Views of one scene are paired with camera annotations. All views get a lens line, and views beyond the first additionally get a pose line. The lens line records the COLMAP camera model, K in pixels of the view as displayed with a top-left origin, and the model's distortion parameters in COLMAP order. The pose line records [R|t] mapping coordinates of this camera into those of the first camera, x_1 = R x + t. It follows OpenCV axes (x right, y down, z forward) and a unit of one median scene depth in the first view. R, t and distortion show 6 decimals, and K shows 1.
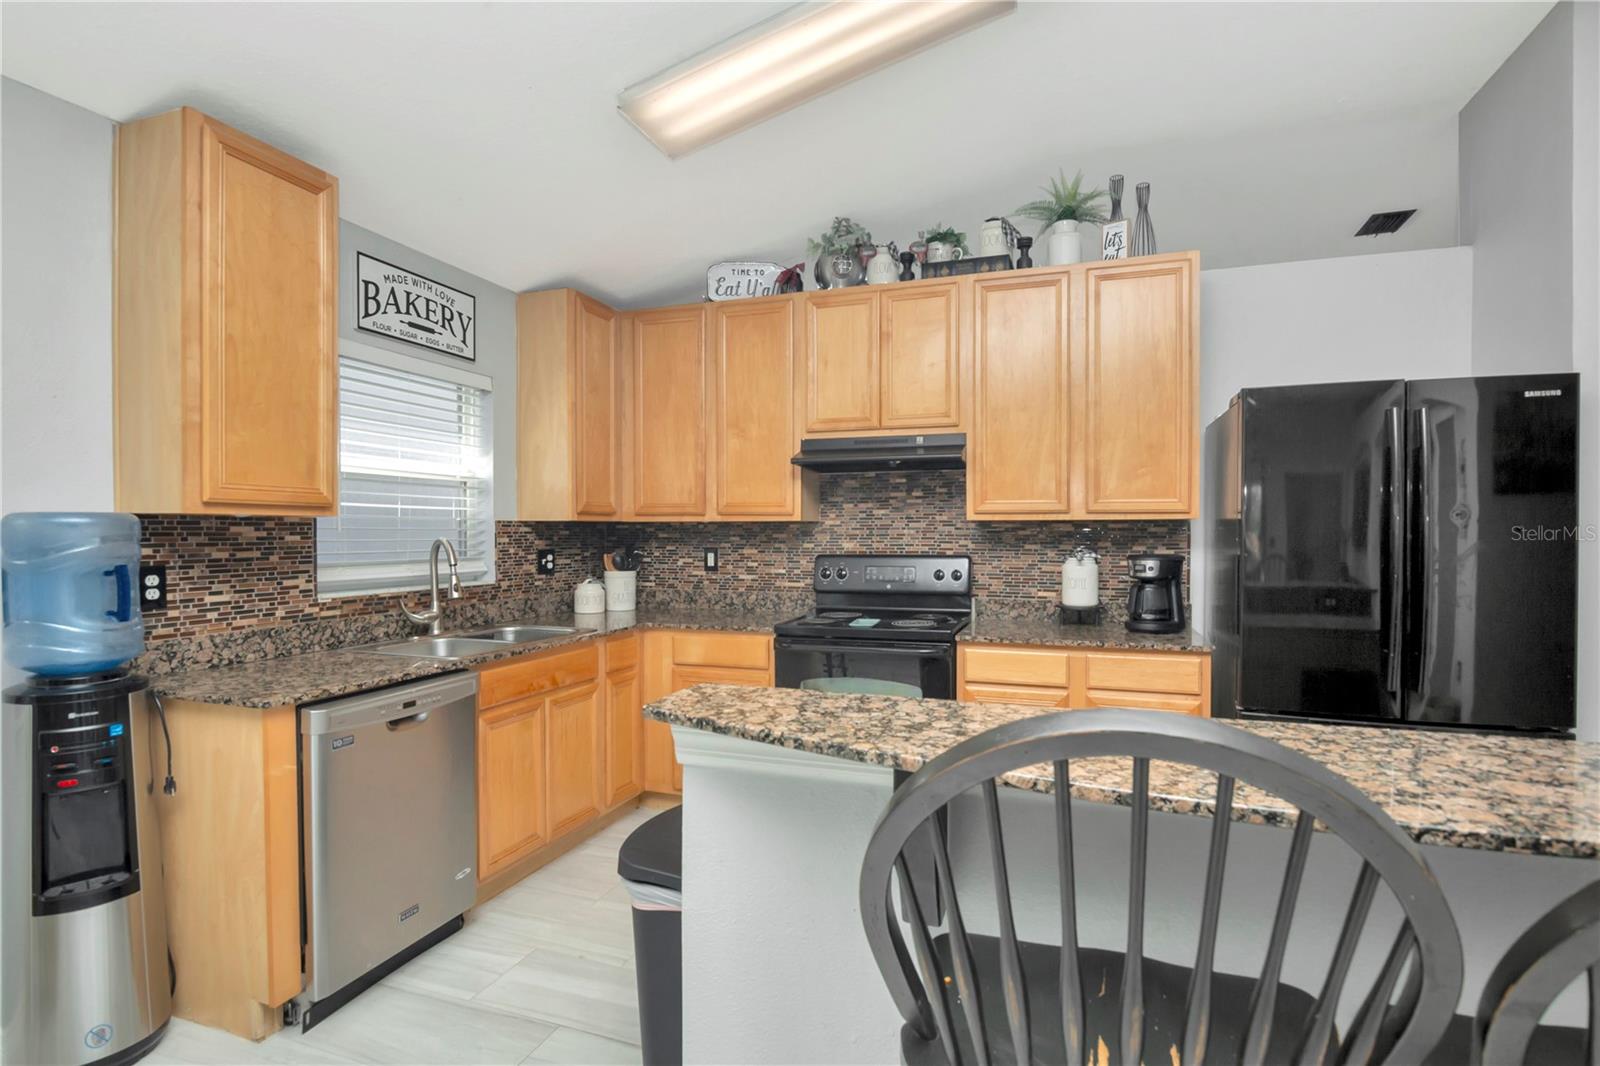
lens RADIAL K [[787.5, 0, 800.0], [0, 787.5, 533.0], [0, 0, 1]] dist [-0.000880, -0.000925]
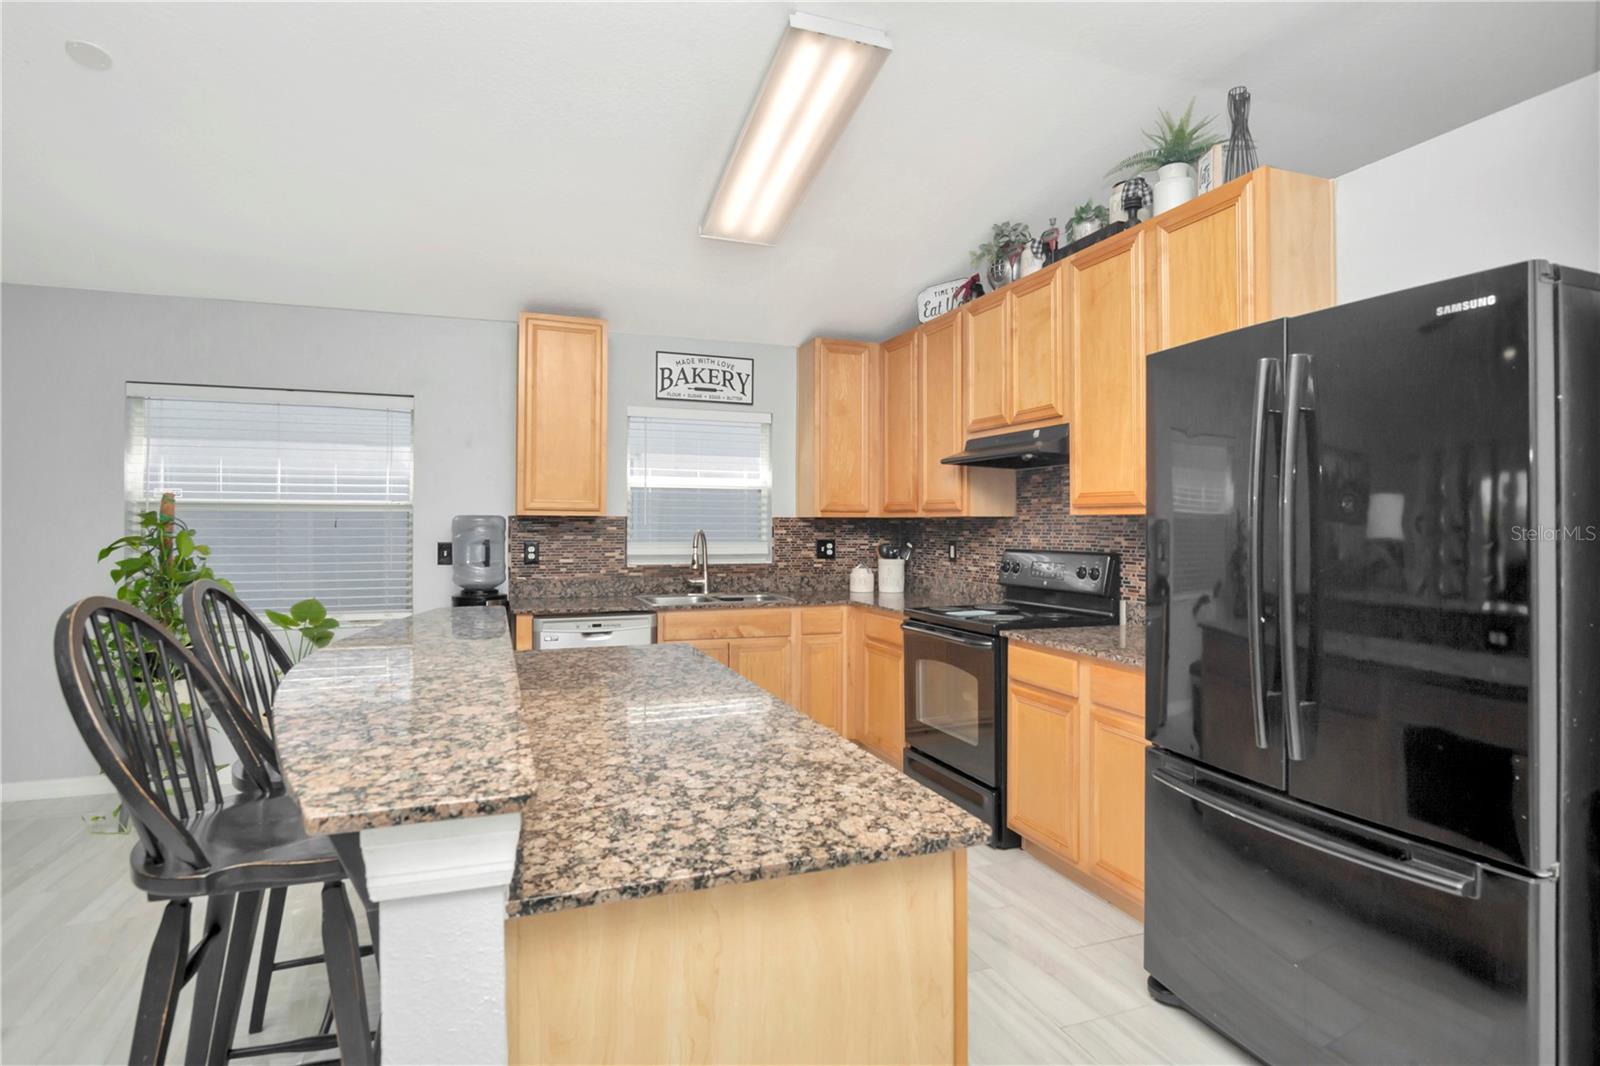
lens RADIAL K [[787.5, 0, 800.0], [0, 787.5, 533.0], [0, 0, 1]] dist [-0.000880, -0.000925]
pose [[0.660013, 0.010159, -0.751185, 0.673885], [-0.005990, 0.999948, 0.008260, -0.000480], [0.751230, -0.000952, 0.660040, 0.125228]]
